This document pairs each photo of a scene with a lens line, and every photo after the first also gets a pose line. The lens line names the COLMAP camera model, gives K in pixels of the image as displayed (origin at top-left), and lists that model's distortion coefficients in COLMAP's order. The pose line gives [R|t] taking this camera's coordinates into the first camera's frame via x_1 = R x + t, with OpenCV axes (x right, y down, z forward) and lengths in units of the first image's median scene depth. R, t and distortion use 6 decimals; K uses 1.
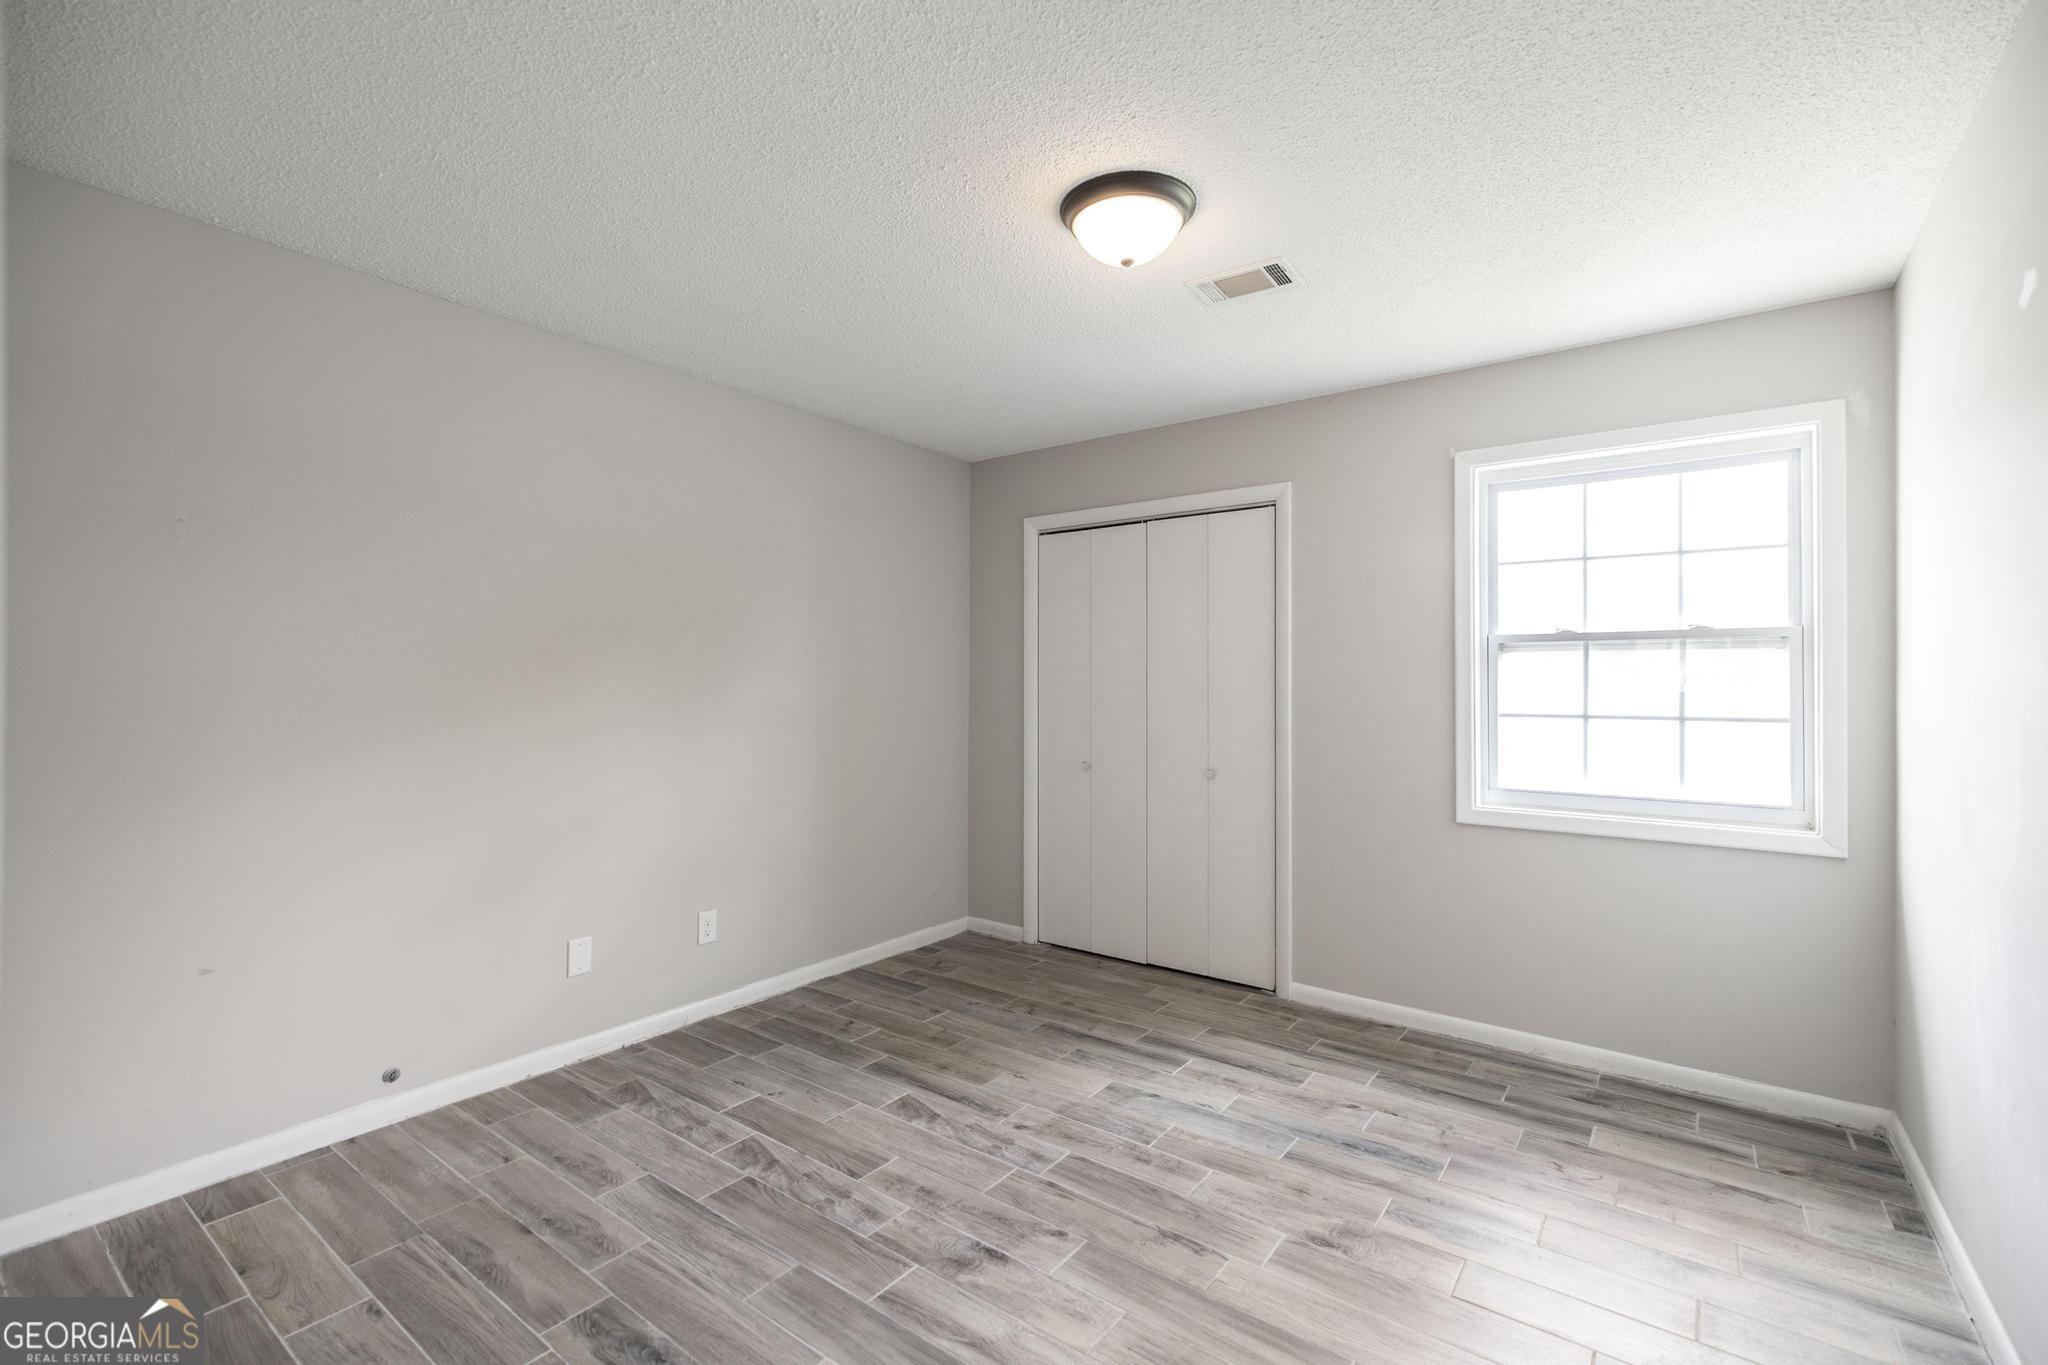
lens RADIAL K [[879.8, 0, 1036.3], [0, 879.8, 684.2], [0, 0, 1]] dist [0.004085, -0.000001]
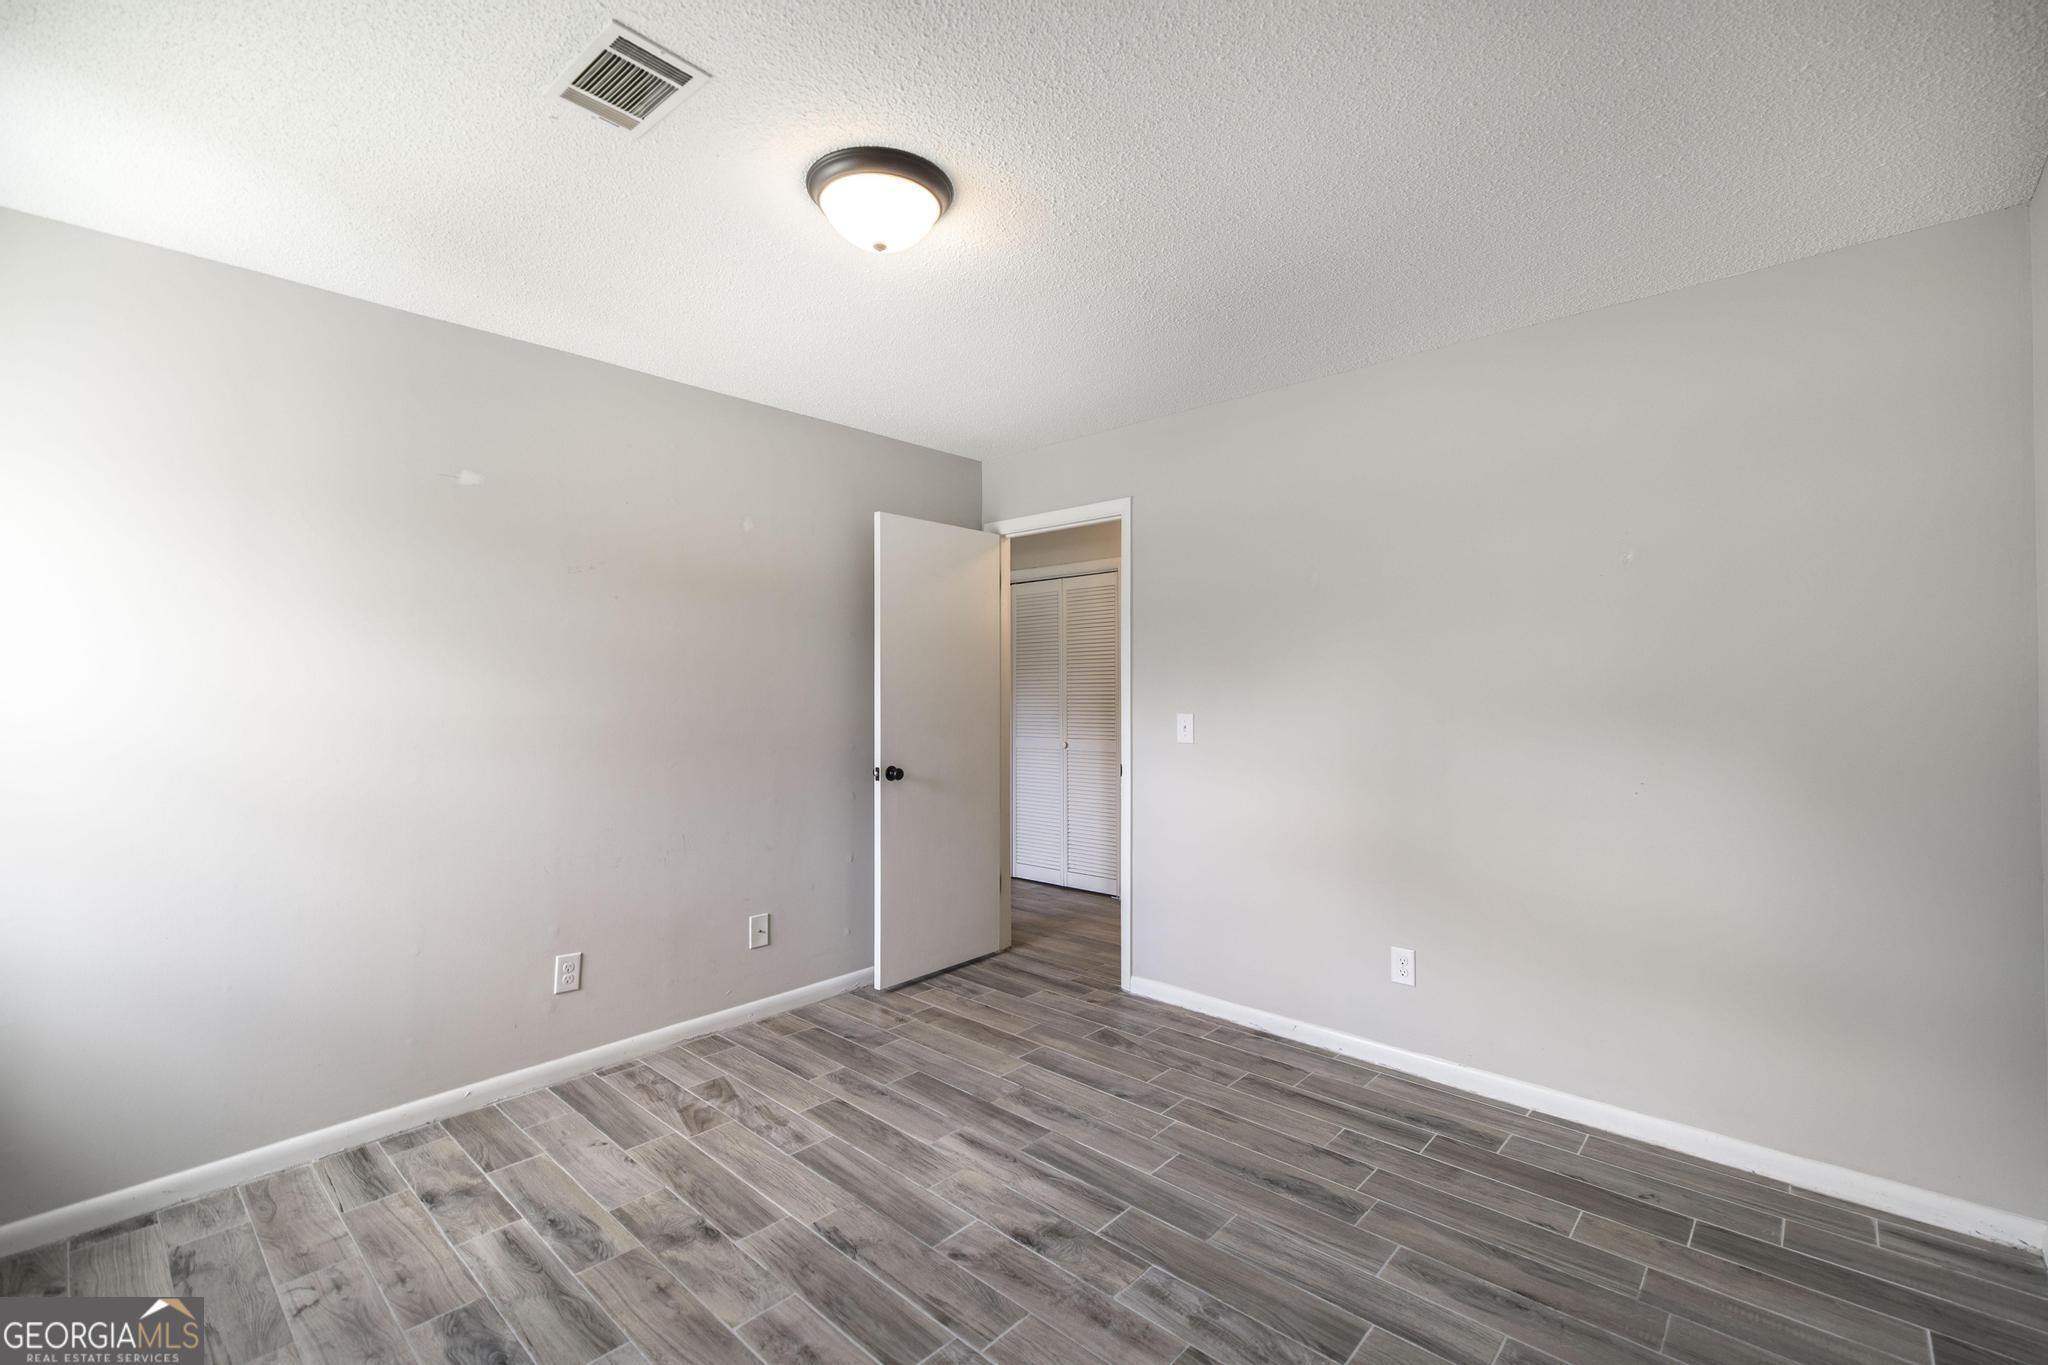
lens RADIAL K [[879.8, 0, 1036.3], [0, 879.8, 684.2], [0, 0, 1]] dist [0.004085, -0.000001]
pose [[-0.994981, -0.004013, 0.099980, -0.161422], [-0.004659, 0.999970, -0.006224, -0.012236], [-0.099952, -0.006659, -0.994970, 2.010923]]
